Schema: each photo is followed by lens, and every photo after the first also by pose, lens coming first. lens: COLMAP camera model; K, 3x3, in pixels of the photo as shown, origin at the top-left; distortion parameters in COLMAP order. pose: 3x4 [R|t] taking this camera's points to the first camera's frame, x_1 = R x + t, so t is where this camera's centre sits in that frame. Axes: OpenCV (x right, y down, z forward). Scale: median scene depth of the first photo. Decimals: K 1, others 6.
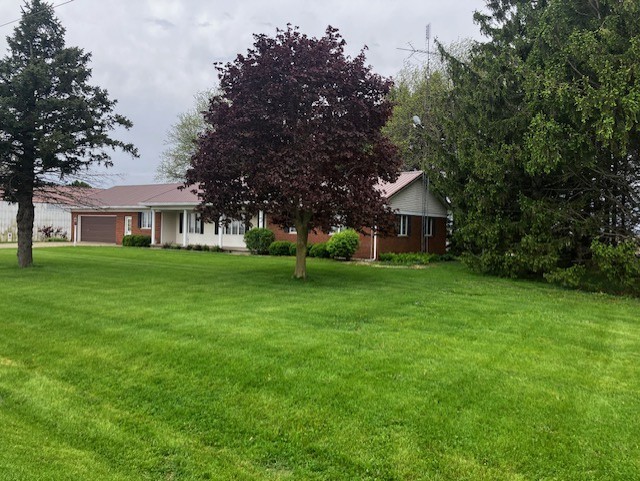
lens RADIAL K [[429.7, 0, 317.1], [0, 429.7, 215.4], [0, 0, 1]] dist [0.002955, -0.000757]
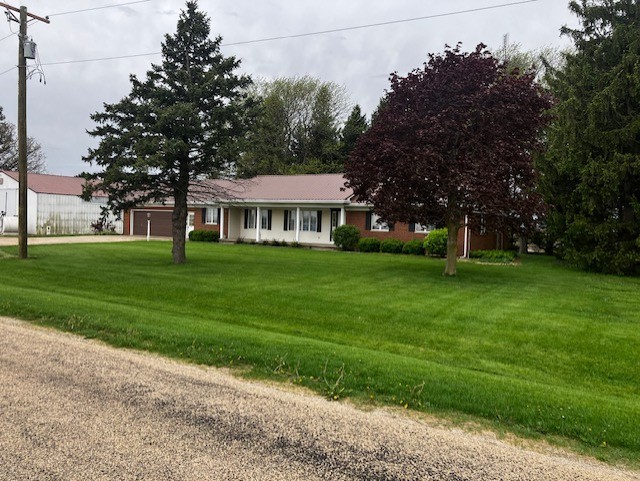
lens RADIAL K [[429.7, 0, 317.1], [0, 429.7, 215.4], [0, 0, 1]] dist [0.002955, -0.000757]
pose [[0.999134, 0.009073, 0.040617, -0.201060], [-0.009765, 0.999810, 0.016876, -0.010137], [-0.040456, -0.017258, 0.999032, -0.035737]]
